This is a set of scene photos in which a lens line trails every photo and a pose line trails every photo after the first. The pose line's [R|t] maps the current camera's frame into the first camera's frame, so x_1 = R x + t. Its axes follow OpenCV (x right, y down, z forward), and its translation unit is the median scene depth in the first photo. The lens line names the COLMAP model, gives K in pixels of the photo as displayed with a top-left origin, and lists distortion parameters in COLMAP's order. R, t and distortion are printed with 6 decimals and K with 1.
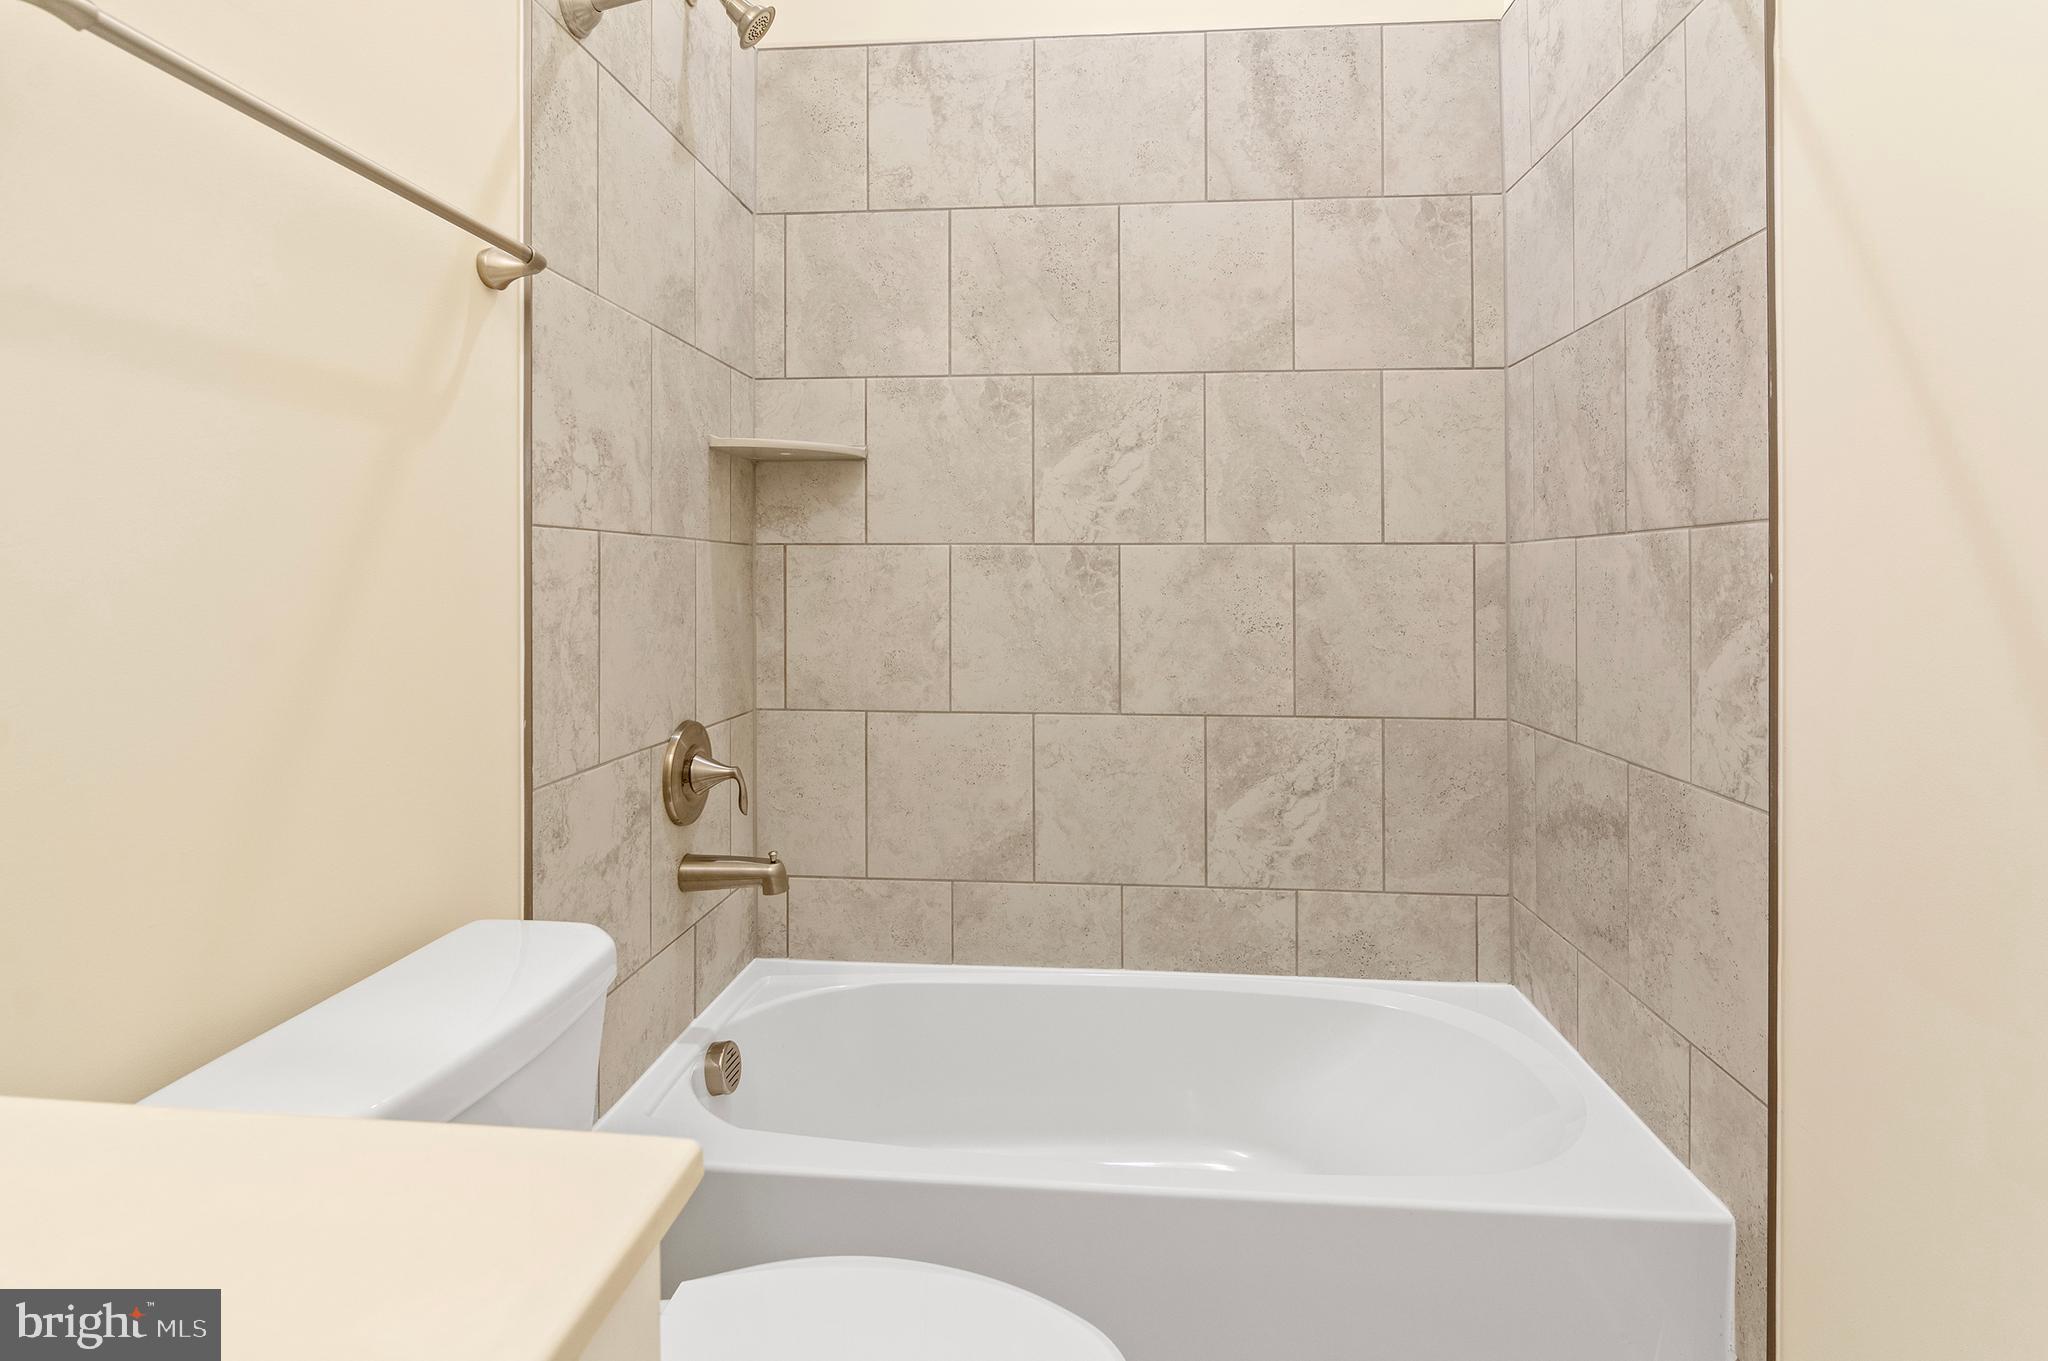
lens RADIAL K [[1024.2, 0, 1028.6], [0, 1024.2, 578.8], [0, 0, 1]] dist [-0.015254, -0.000679]
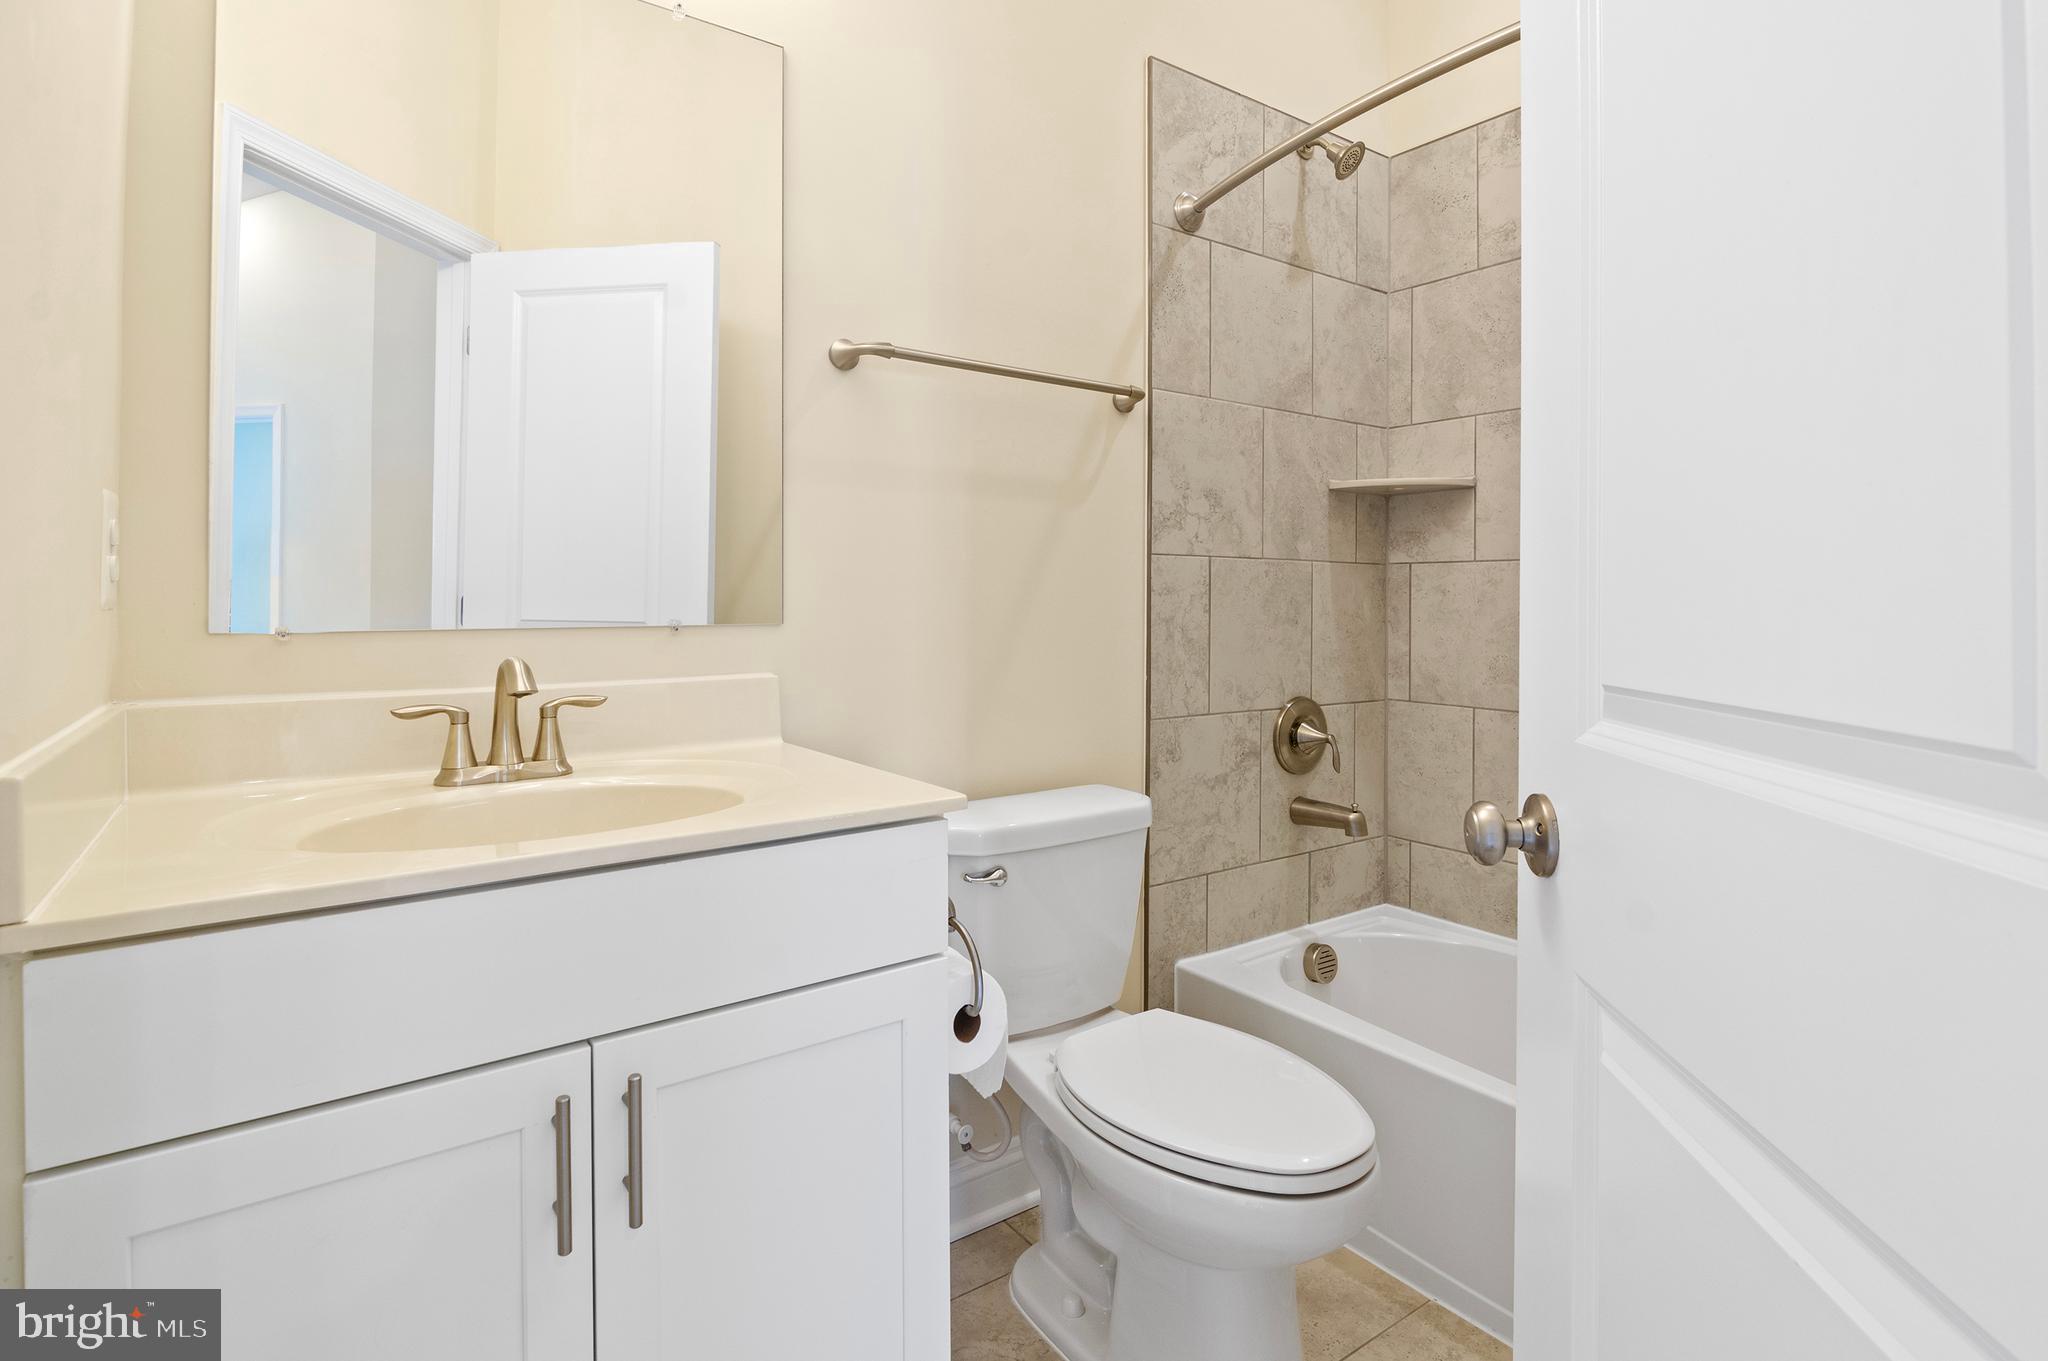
lens RADIAL K [[1028.5, 0, 1029.8], [0, 1028.5, 603.9], [0, 0, 1]] dist [-0.013760, -0.000712]
pose [[0.654909, 0.006001, -0.755684, 0.447208], [-0.007335, 0.999972, 0.001585, 0.017883], [0.755672, 0.004505, 0.654935, -0.147356]]
